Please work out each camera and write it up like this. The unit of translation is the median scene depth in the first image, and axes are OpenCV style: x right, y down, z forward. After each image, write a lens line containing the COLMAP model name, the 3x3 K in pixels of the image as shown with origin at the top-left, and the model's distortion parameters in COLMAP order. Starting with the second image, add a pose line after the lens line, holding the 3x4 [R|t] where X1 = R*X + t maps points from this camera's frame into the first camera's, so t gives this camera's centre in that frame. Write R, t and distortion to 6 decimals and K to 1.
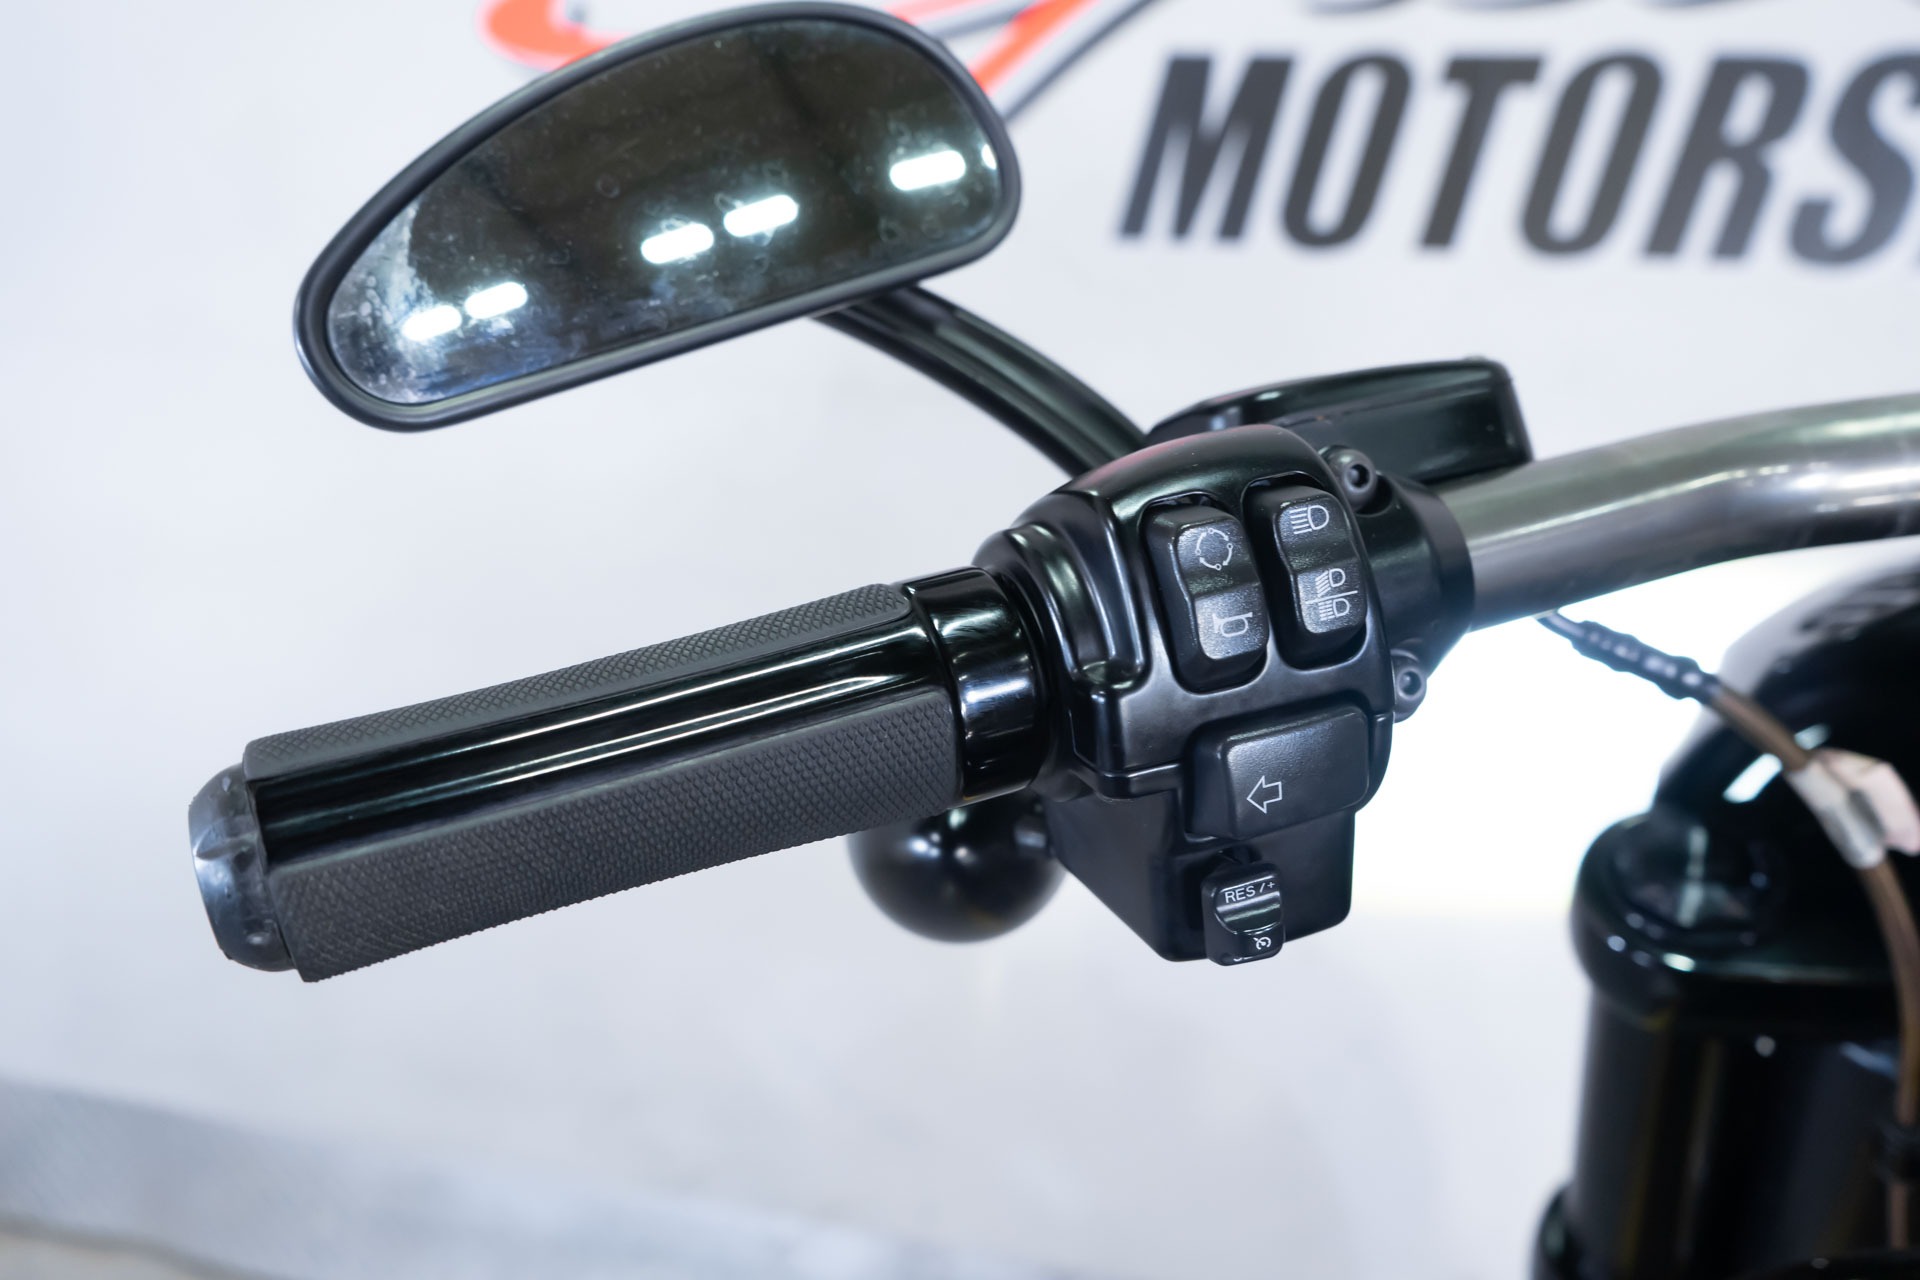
lens RADIAL K [[1537.7, 0, 960.0], [0, 1537.7, 640.0], [0, 0, 1]] dist [-0.002140, 0.003821]
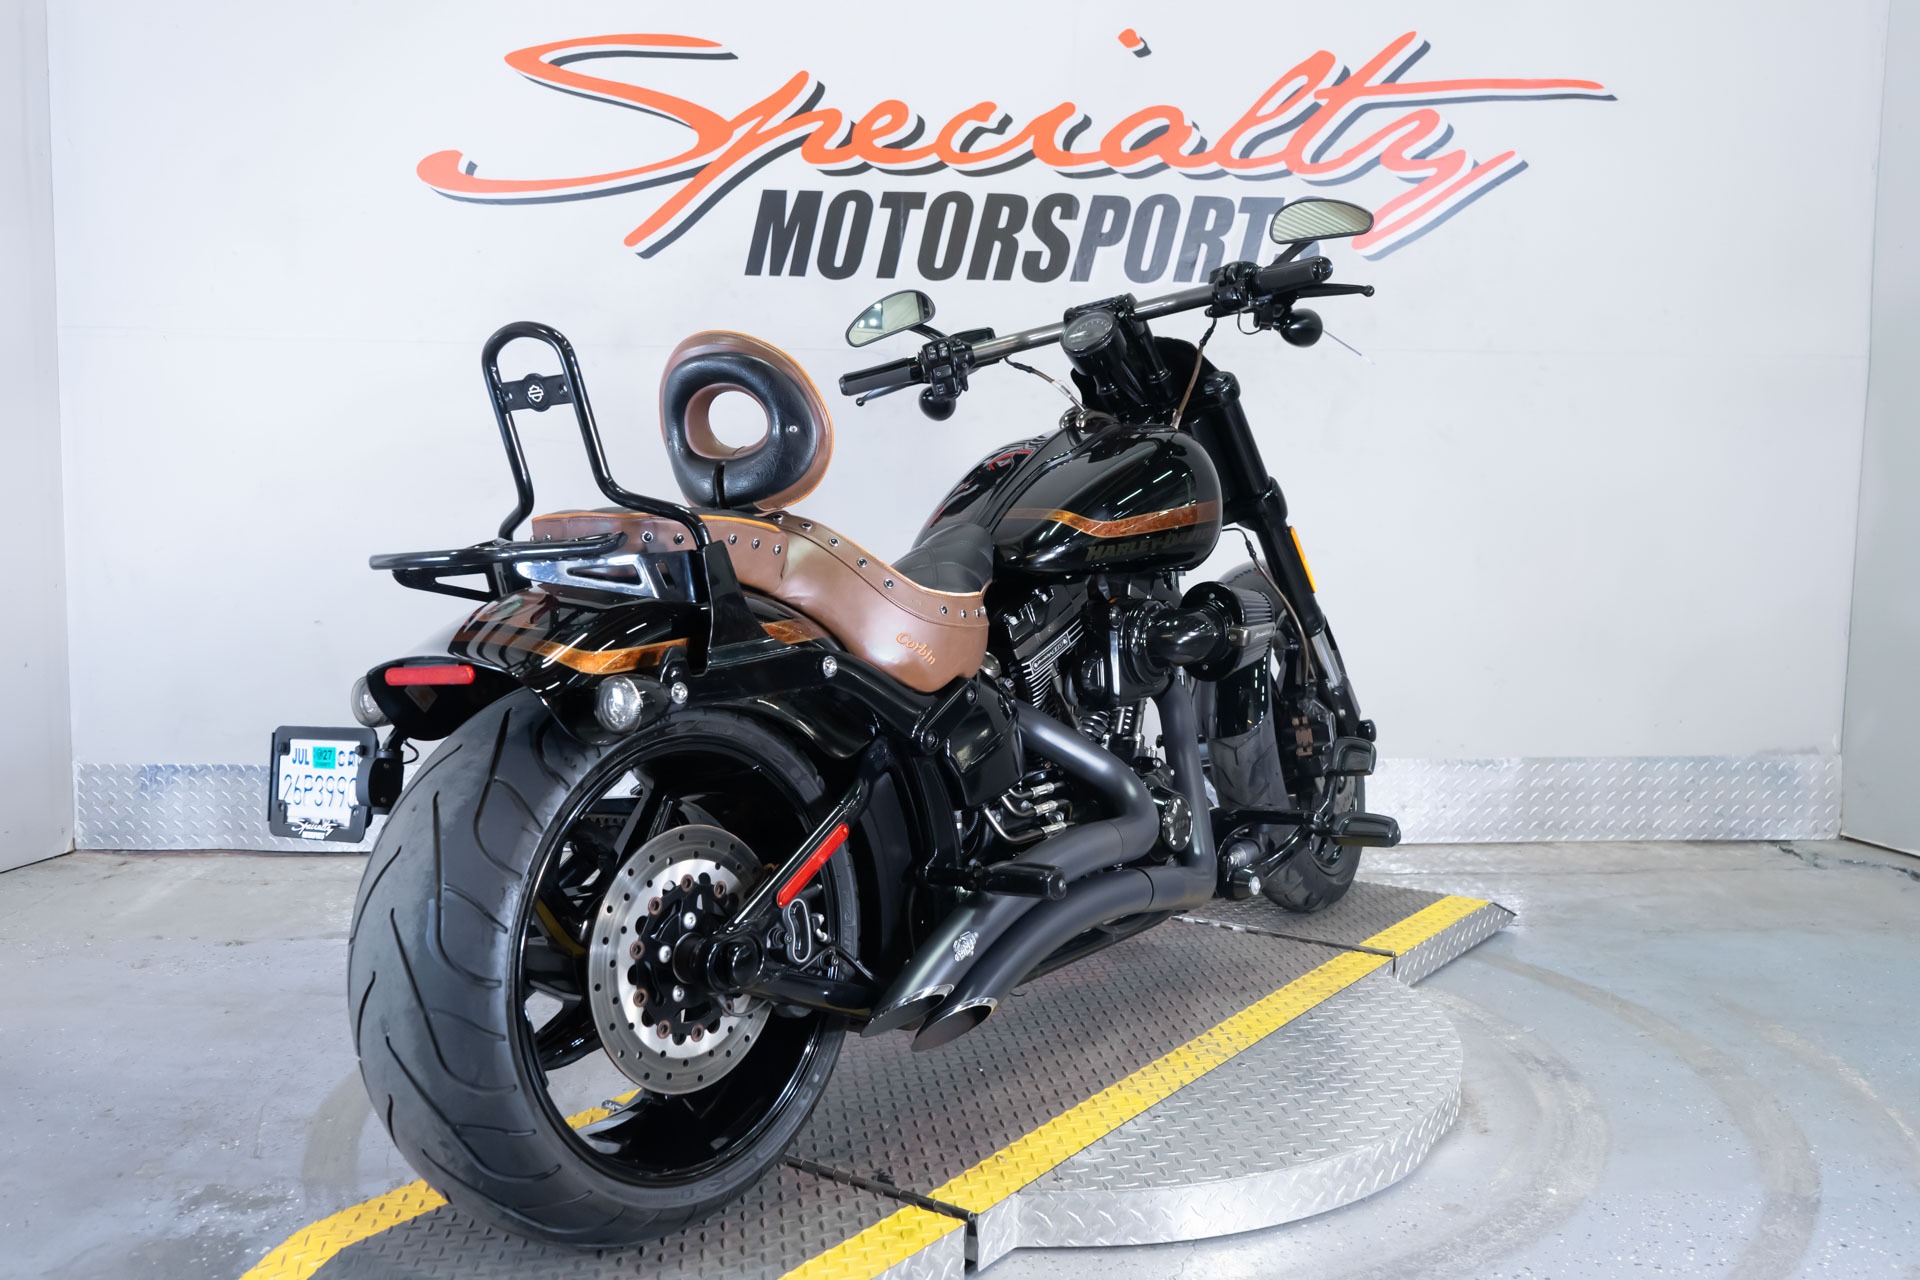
lens RADIAL K [[1786.8, 0, 960.0], [0, 1786.8, 640.0], [0, 0, 1]] dist [0.001898, -0.003198]
pose [[0.959498, -0.083789, 0.268966, -0.372414], [0.088108, 0.996103, -0.004001, 0.327538], [-0.267583, 0.027537, 0.963141, -1.691081]]
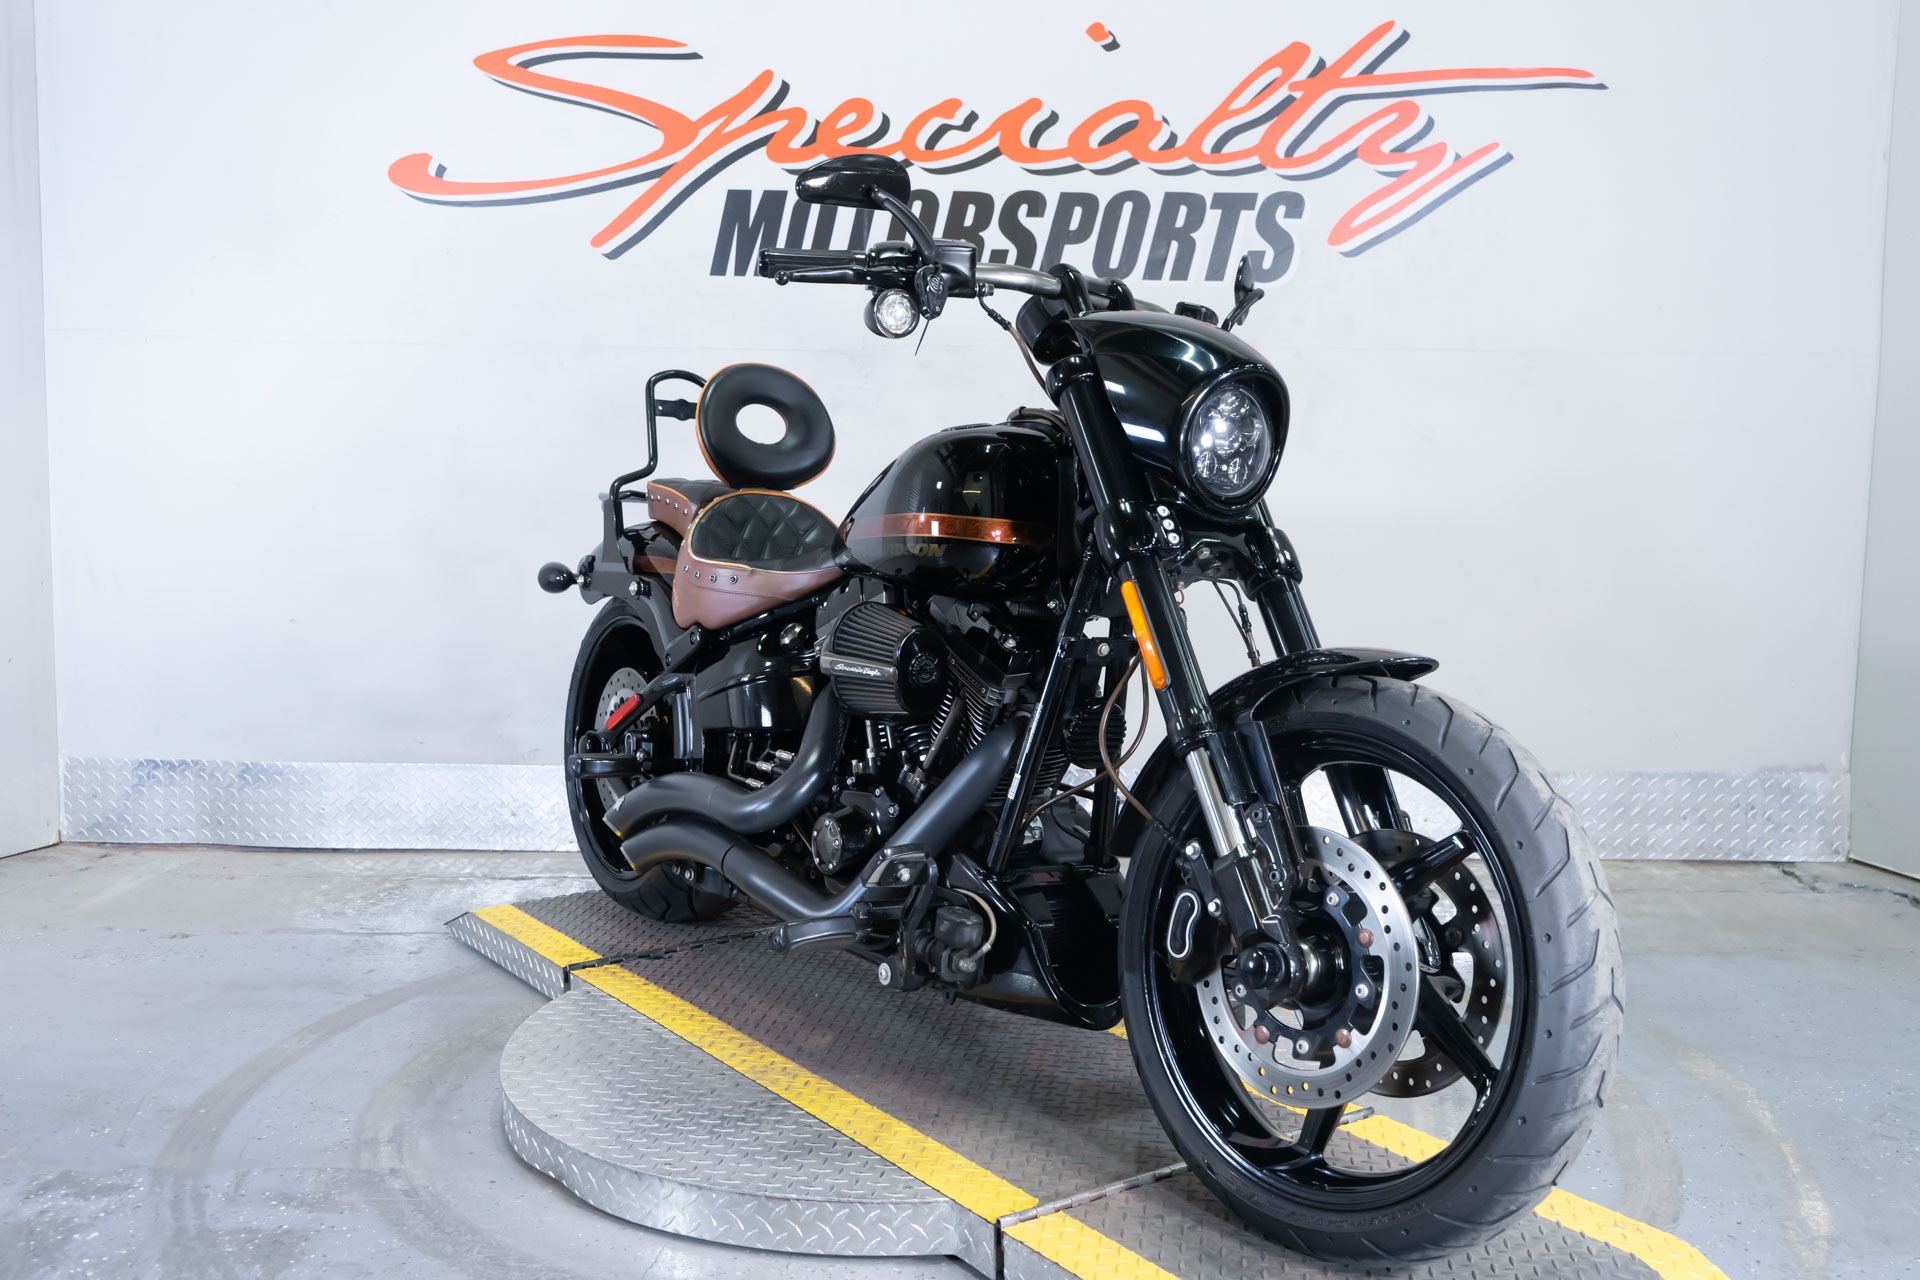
lens RADIAL K [[1821.6, 0, 960.0], [0, 1821.6, 640.0], [0, 0, 1]] dist [-0.002748, 0.014168]
pose [[0.976831, -0.074725, 0.200541, -0.122601], [0.078727, 0.996823, -0.012046, 0.349007], [-0.199003, 0.027555, 0.979611, -1.765324]]
